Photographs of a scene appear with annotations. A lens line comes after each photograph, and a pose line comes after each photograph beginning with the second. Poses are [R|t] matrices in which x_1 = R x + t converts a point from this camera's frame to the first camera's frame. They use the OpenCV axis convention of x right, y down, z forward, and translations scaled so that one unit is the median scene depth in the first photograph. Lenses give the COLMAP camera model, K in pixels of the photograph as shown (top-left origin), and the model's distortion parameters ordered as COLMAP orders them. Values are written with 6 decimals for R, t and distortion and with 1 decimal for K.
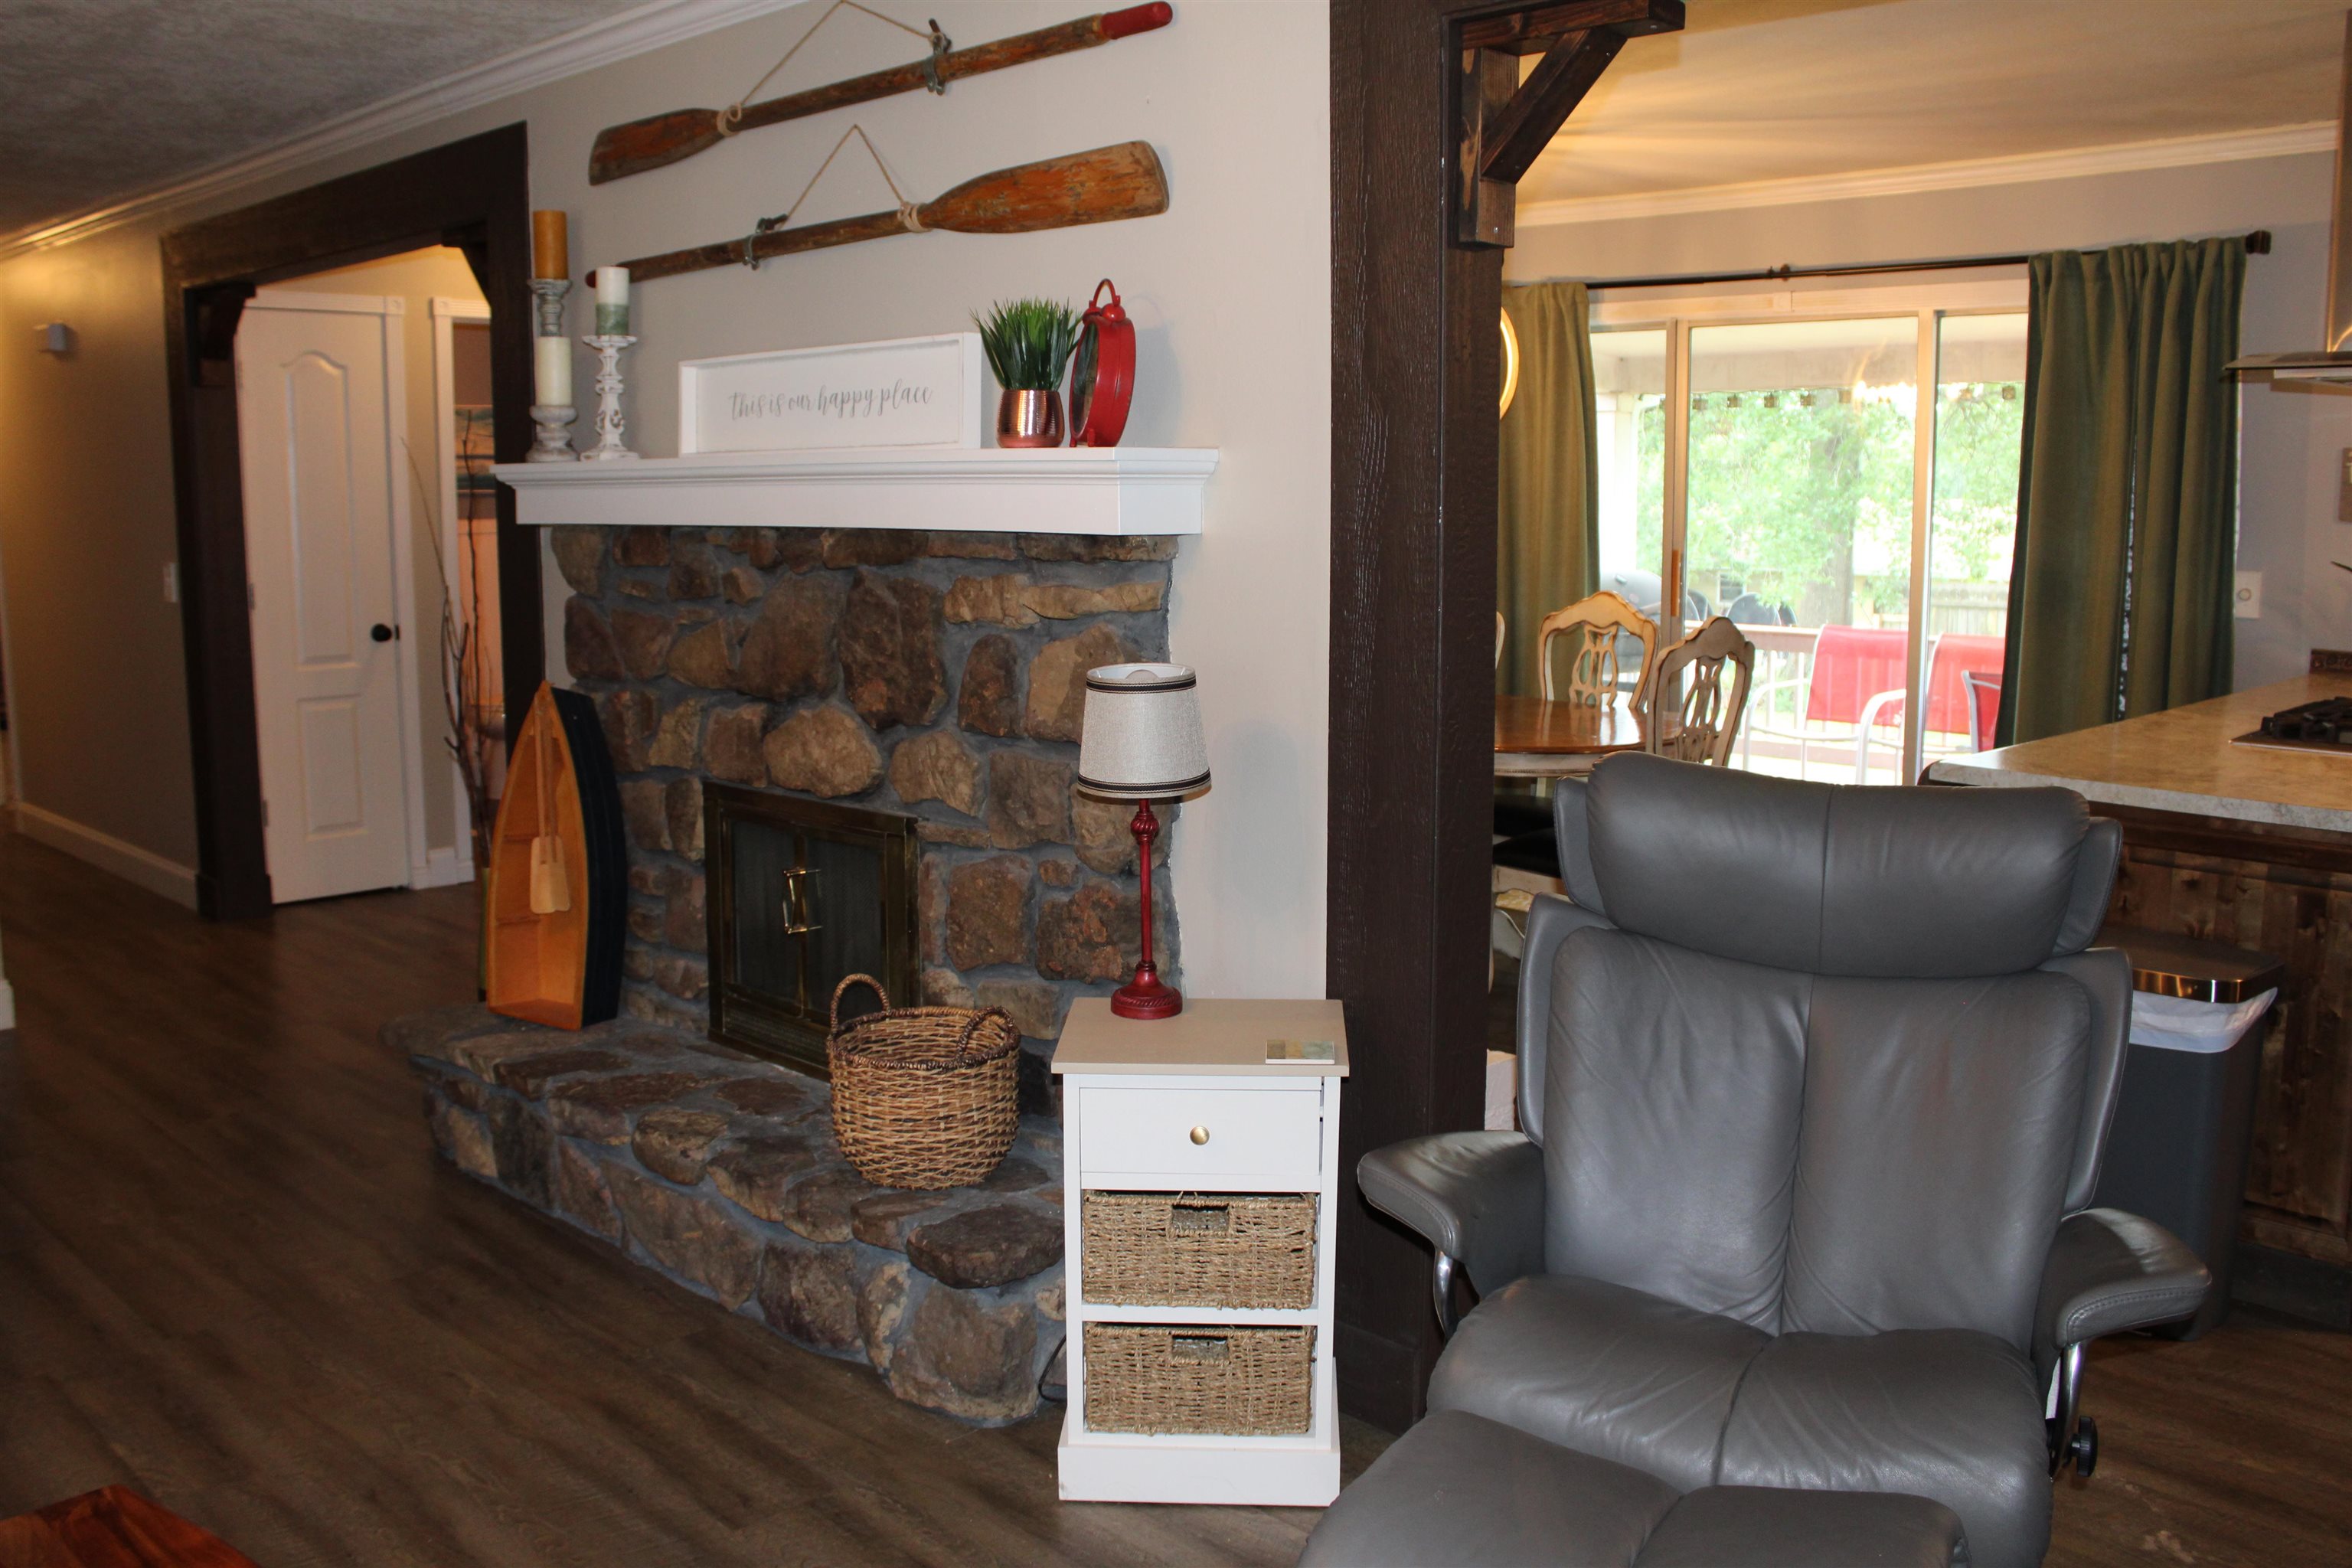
lens RADIAL K [[2036.2, 0, 1168.1], [0, 2036.2, 768.8], [0, 0, 1]] dist [-0.161864, 0.146675]
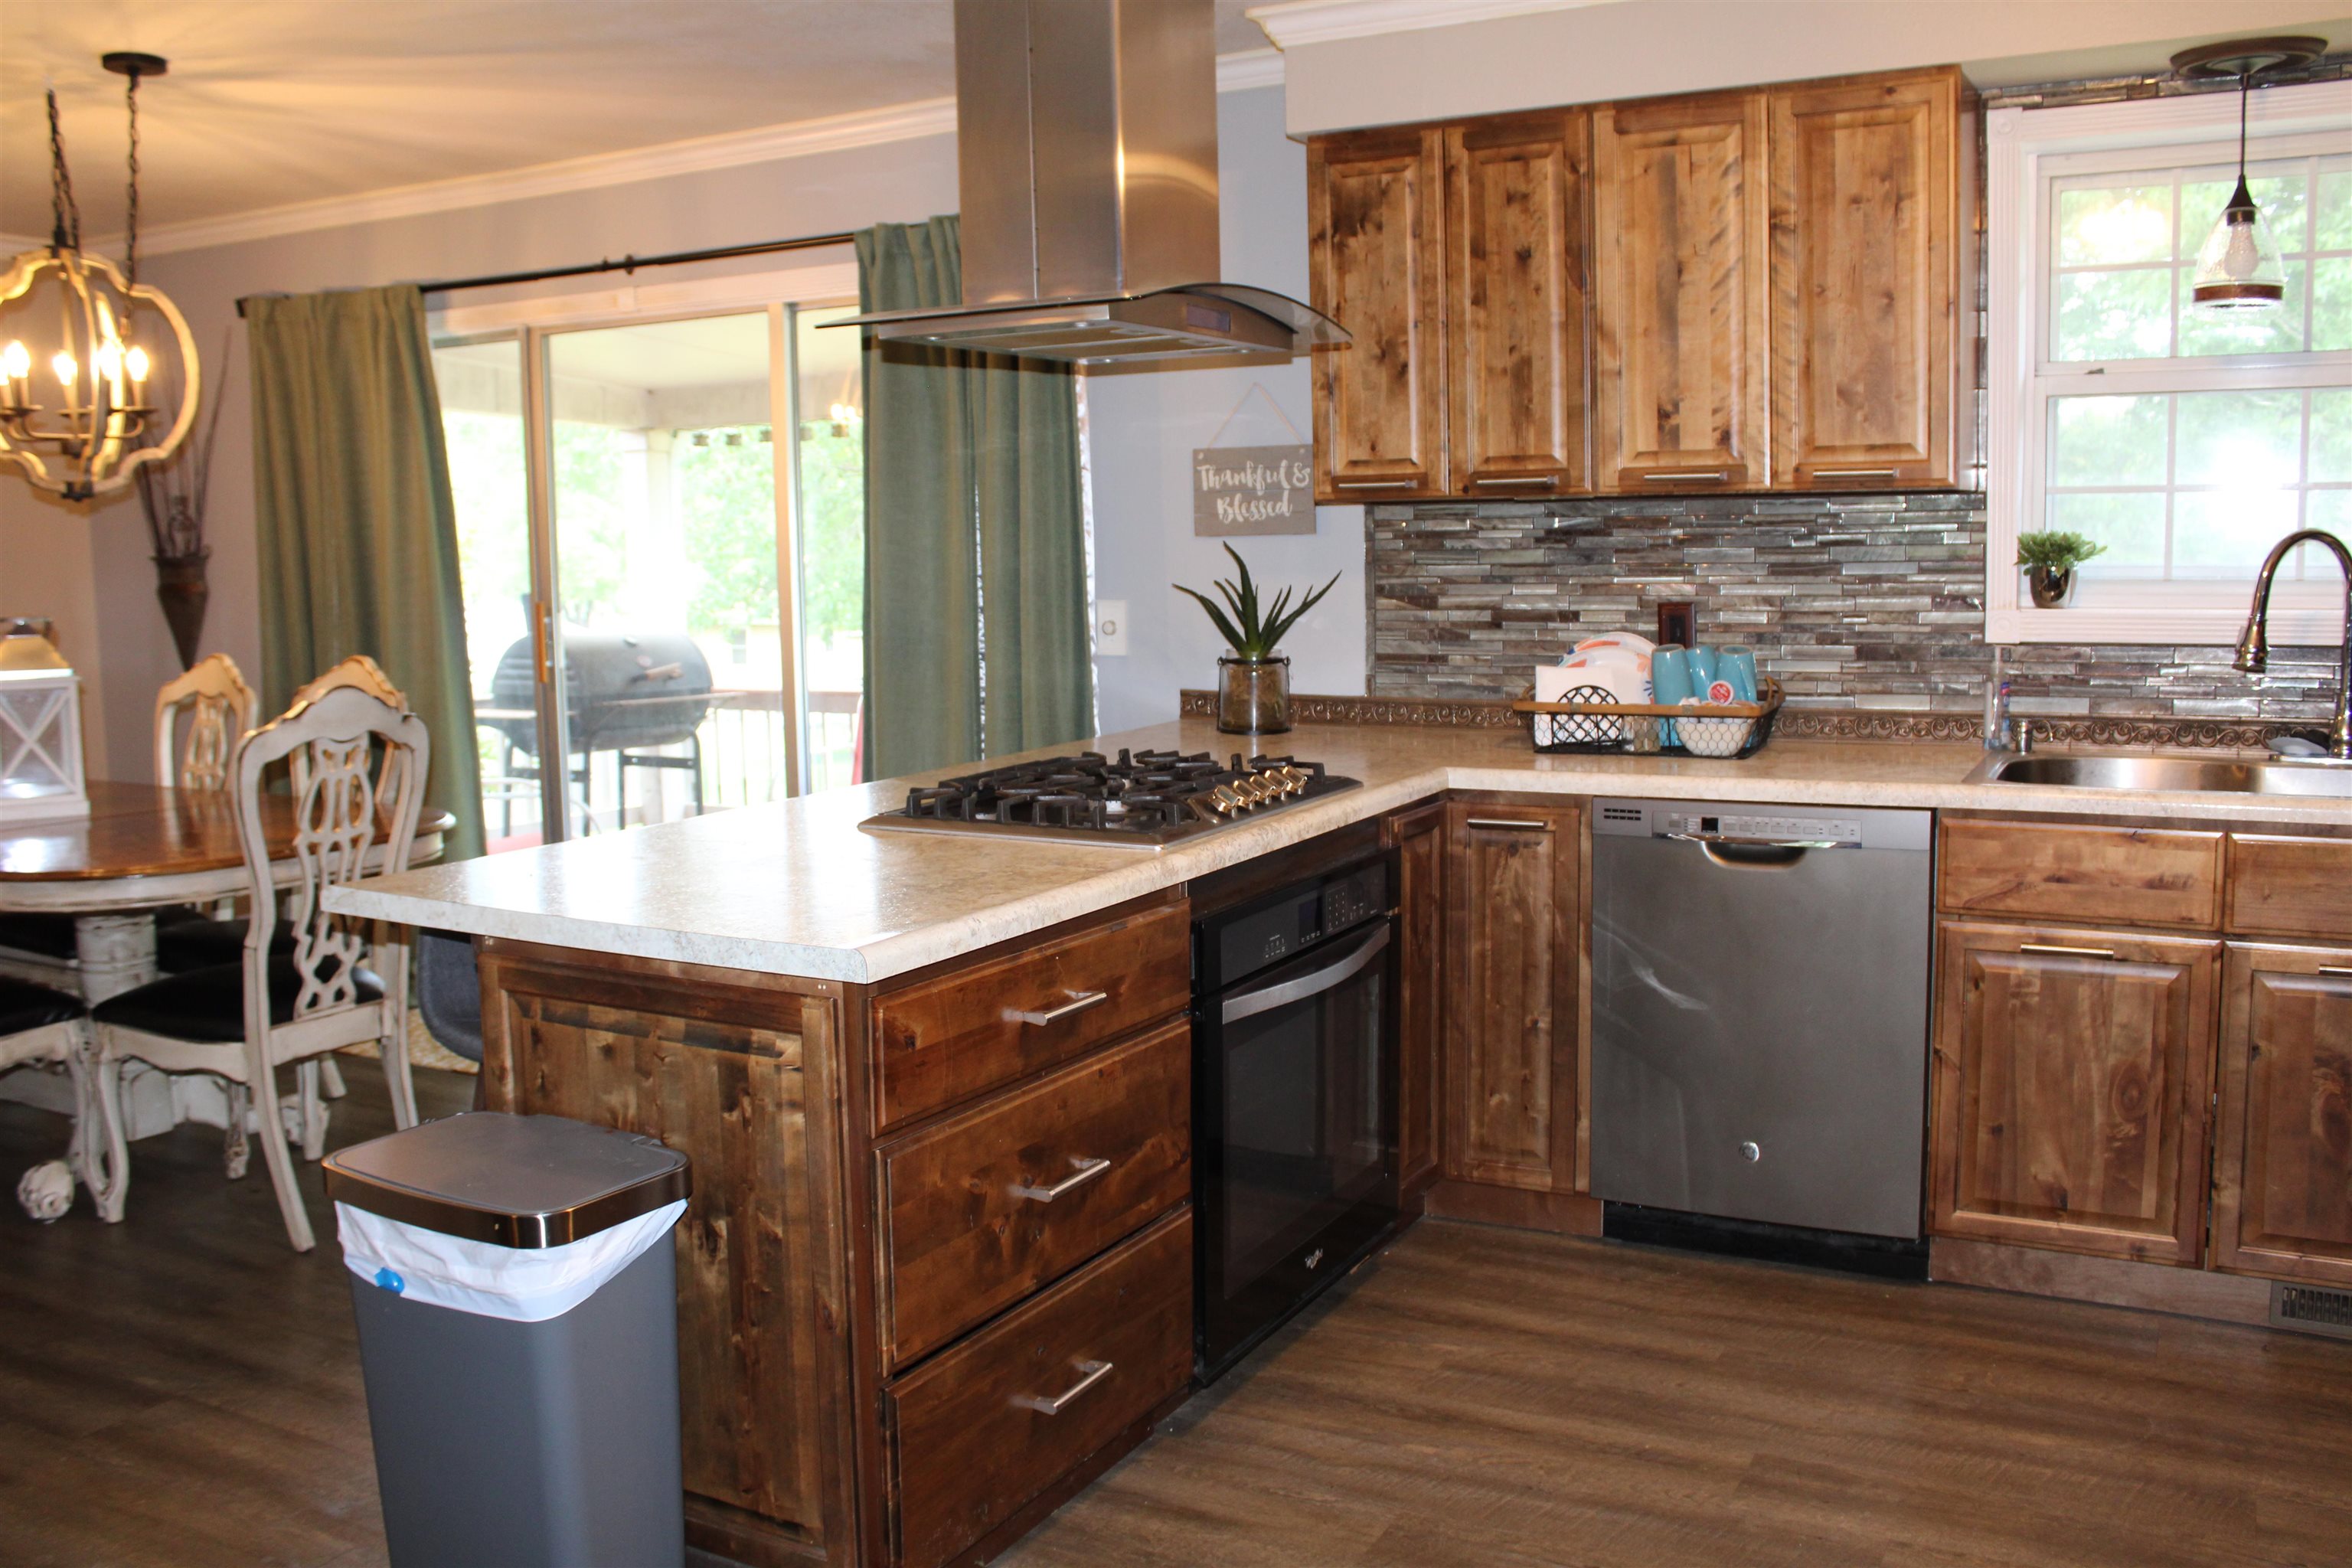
lens RADIAL K [[2036.2, 0, 1168.1], [0, 2036.2, 768.8], [0, 0, 1]] dist [-0.161864, 0.146675]
pose [[0.954471, -0.048455, 0.294342, 0.306892], [0.057752, 0.998067, -0.022972, -0.007418], [-0.292659, 0.038925, 0.955424, 0.164122]]
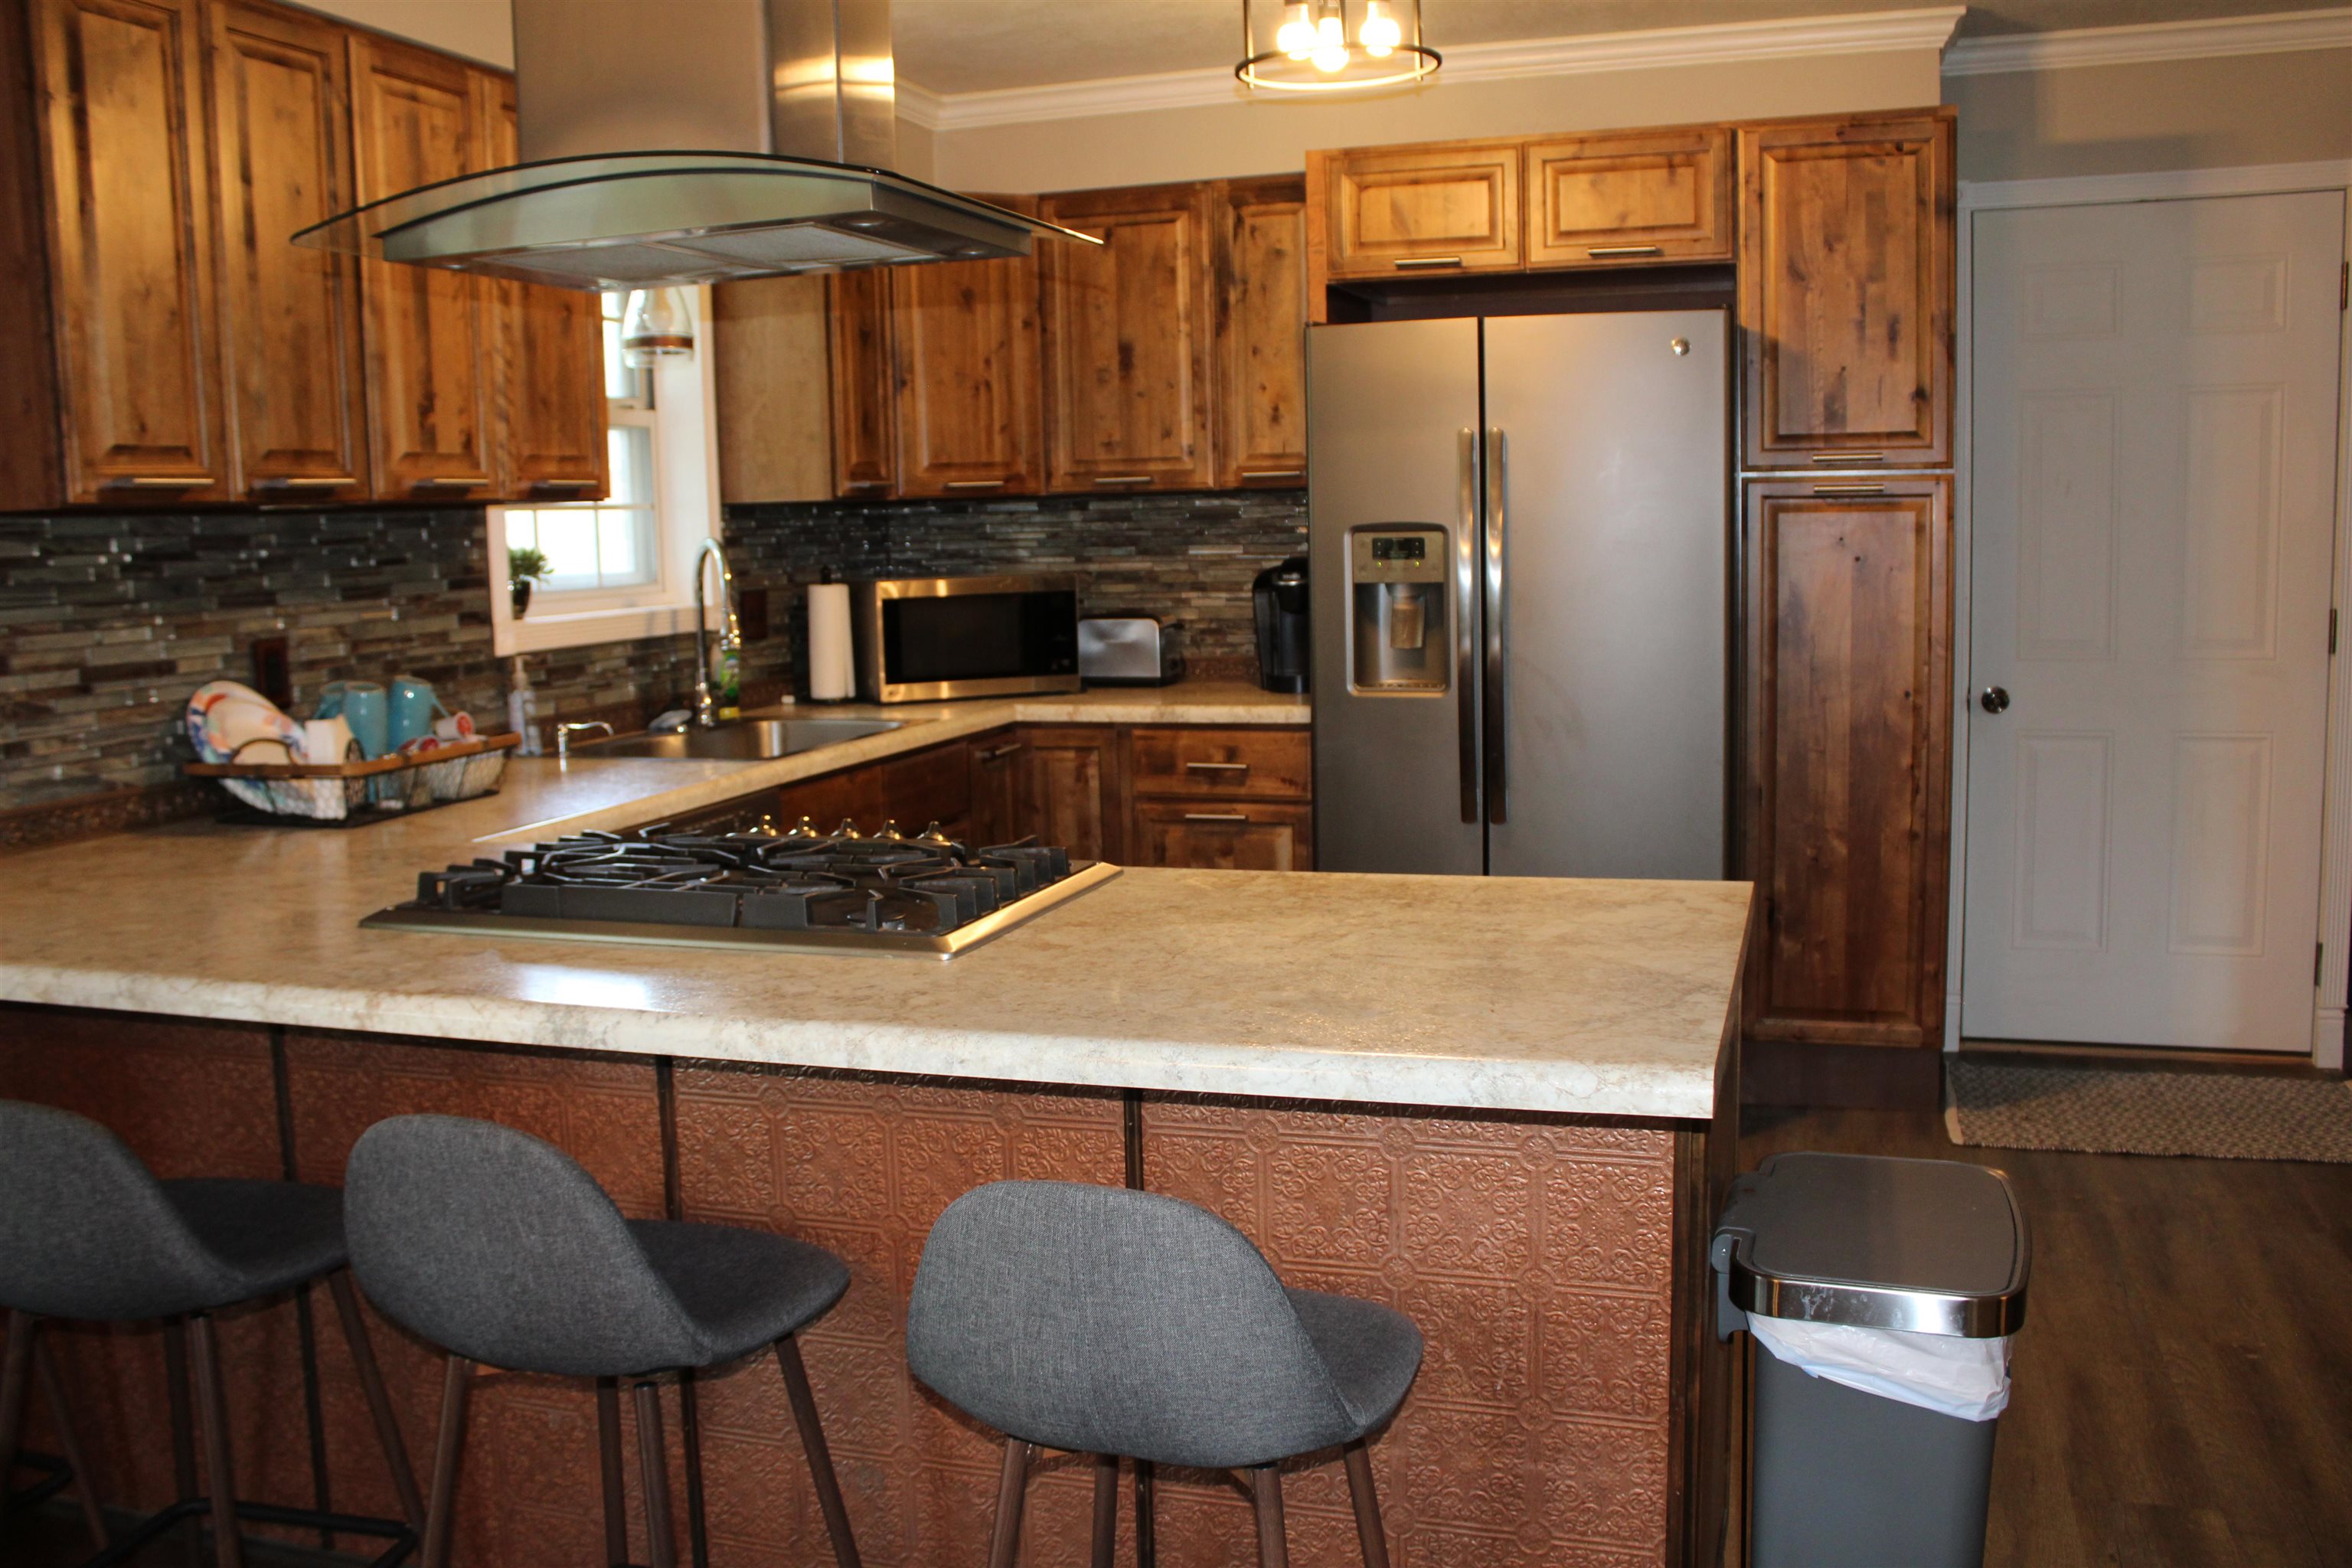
lens RADIAL K [[2036.2, 0, 1168.1], [0, 2036.2, 768.8], [0, 0, 1]] dist [-0.161864, 0.146675]
pose [[-0.463338, -0.092418, 0.881350, 0.054786], [0.150941, 0.971784, 0.181253, -0.102373], [-0.873233, 0.217013, -0.436314, 0.834505]]
